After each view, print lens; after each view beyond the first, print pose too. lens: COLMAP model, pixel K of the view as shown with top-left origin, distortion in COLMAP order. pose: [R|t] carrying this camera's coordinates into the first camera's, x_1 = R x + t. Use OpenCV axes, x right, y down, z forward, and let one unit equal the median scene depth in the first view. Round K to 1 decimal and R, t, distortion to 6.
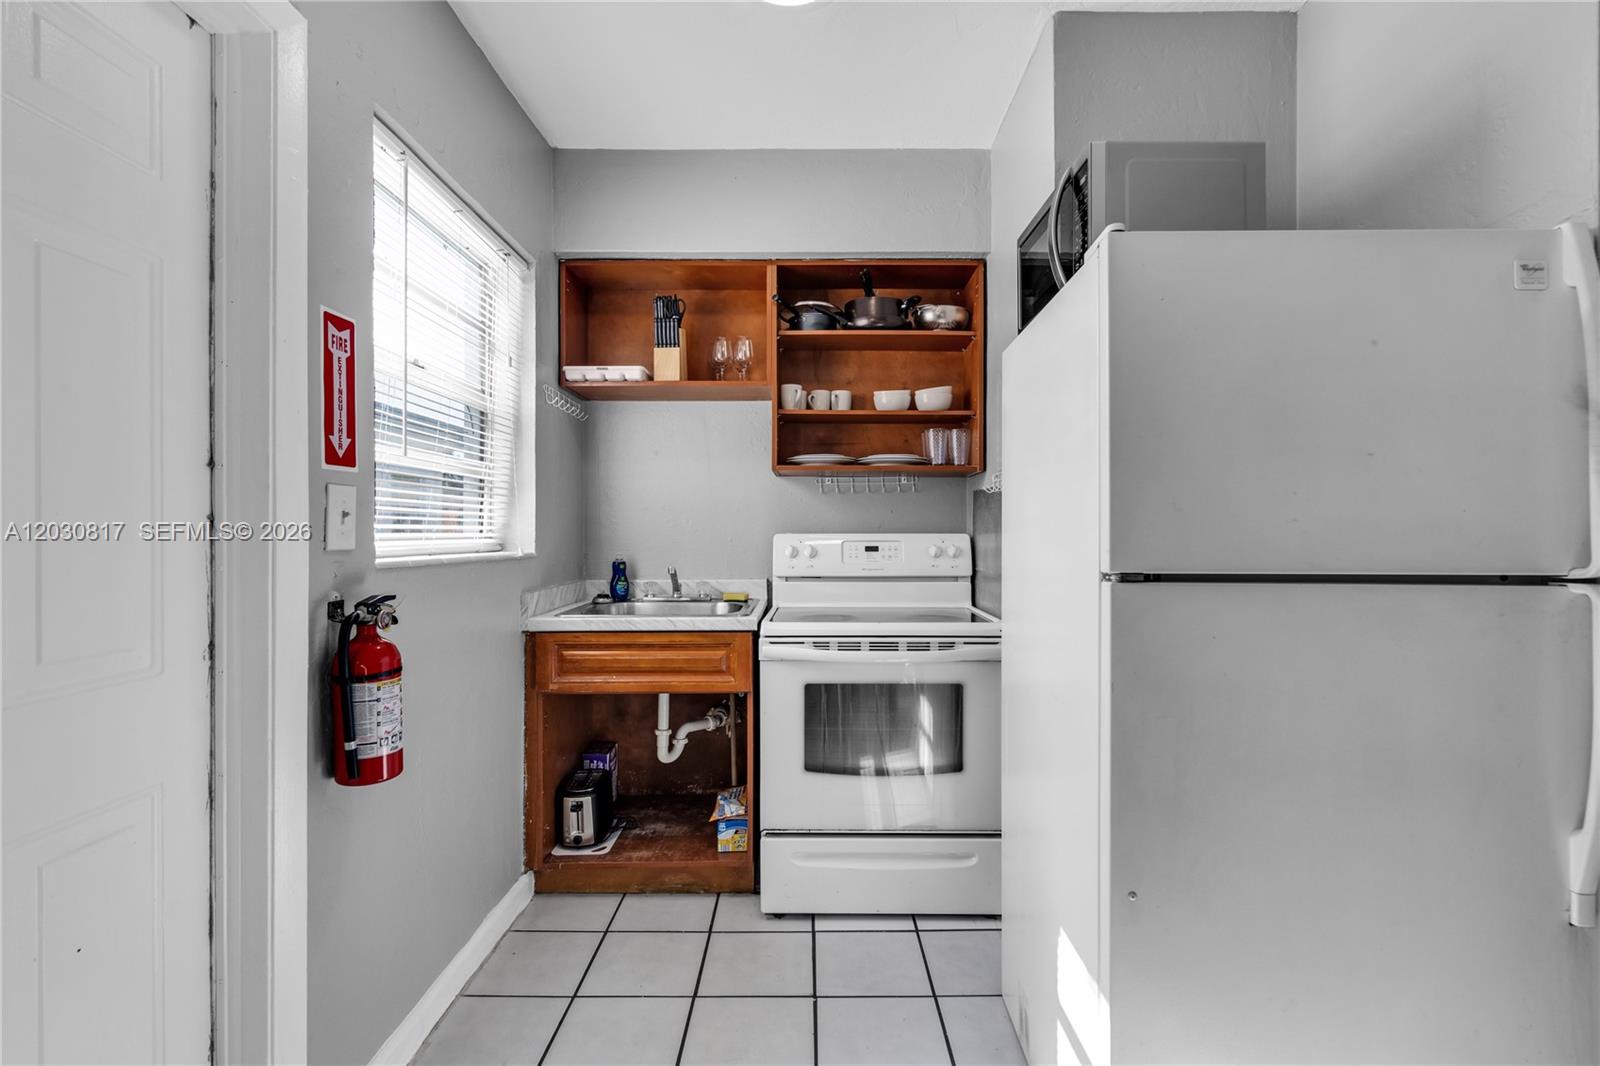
lens RADIAL K [[739.8, 0, 800.0], [0, 739.8, 533.0], [0, 0, 1]] dist [-0.000469, 0.000219]
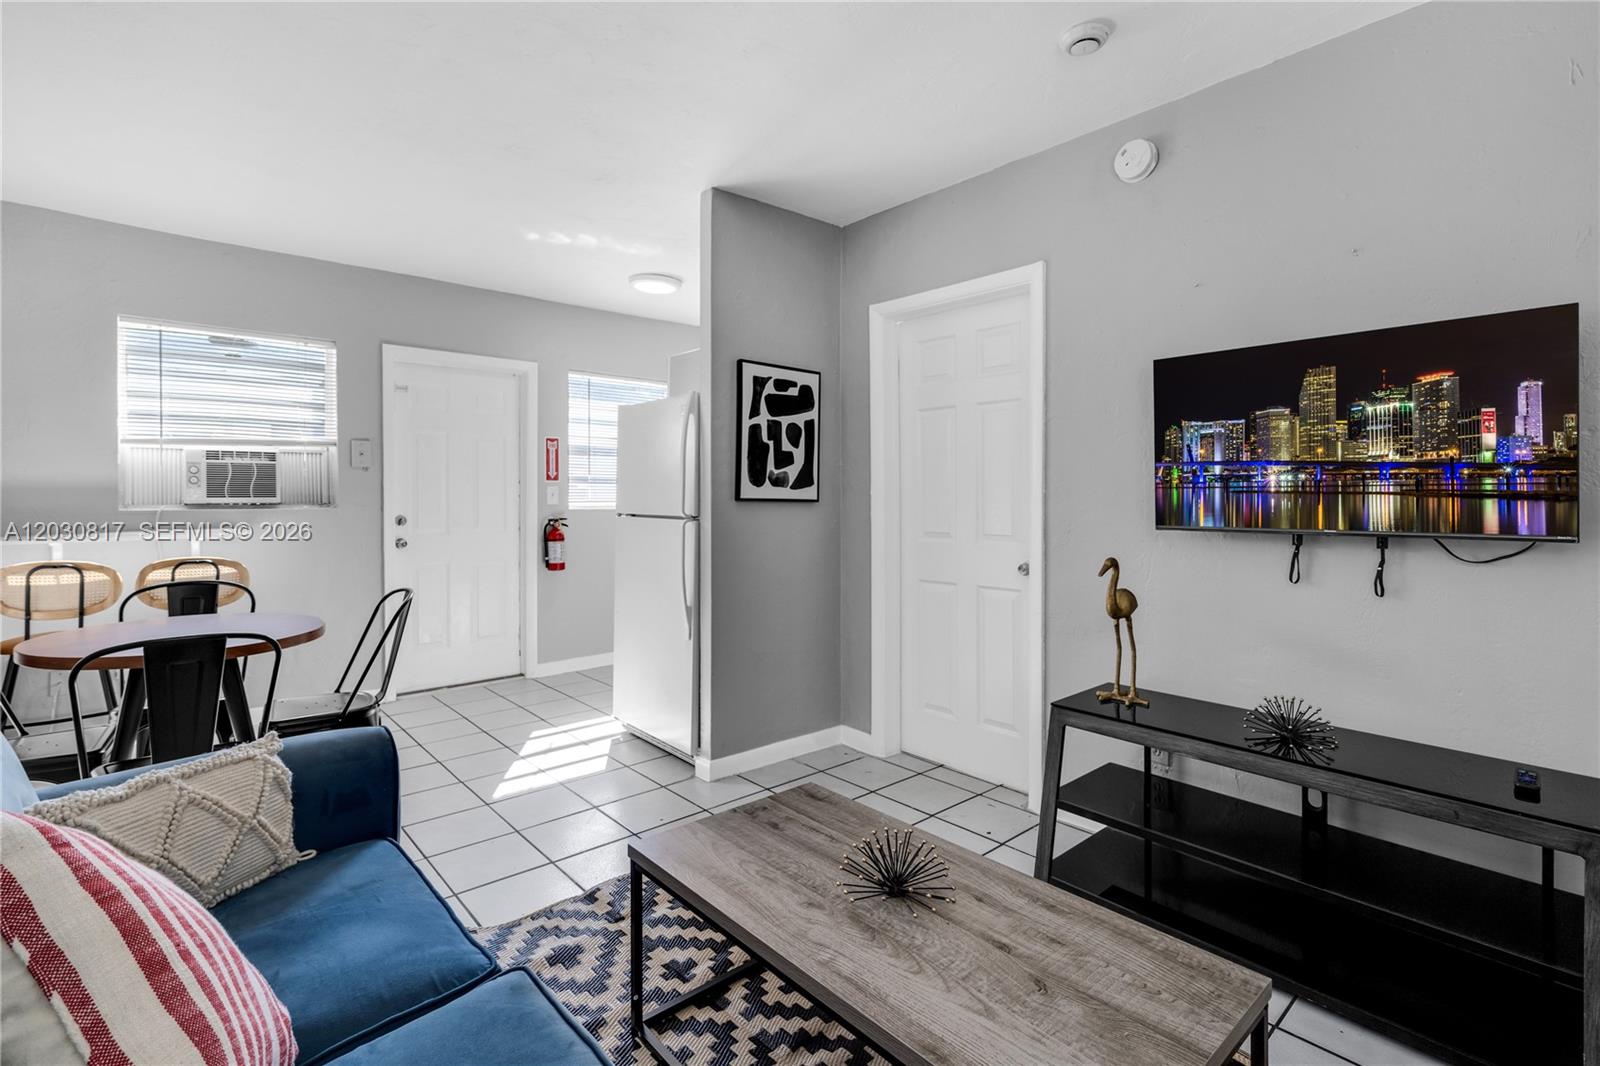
lens RADIAL K [[739.8, 0, 800.0], [0, 739.8, 533.0], [0, 0, 1]] dist [-0.000469, 0.000219]
pose [[0.667126, 0.033110, -0.744209, 2.810283], [-0.000370, 0.999026, 0.044116, 0.003196], [0.744945, -0.029155, 0.666489, -0.482057]]
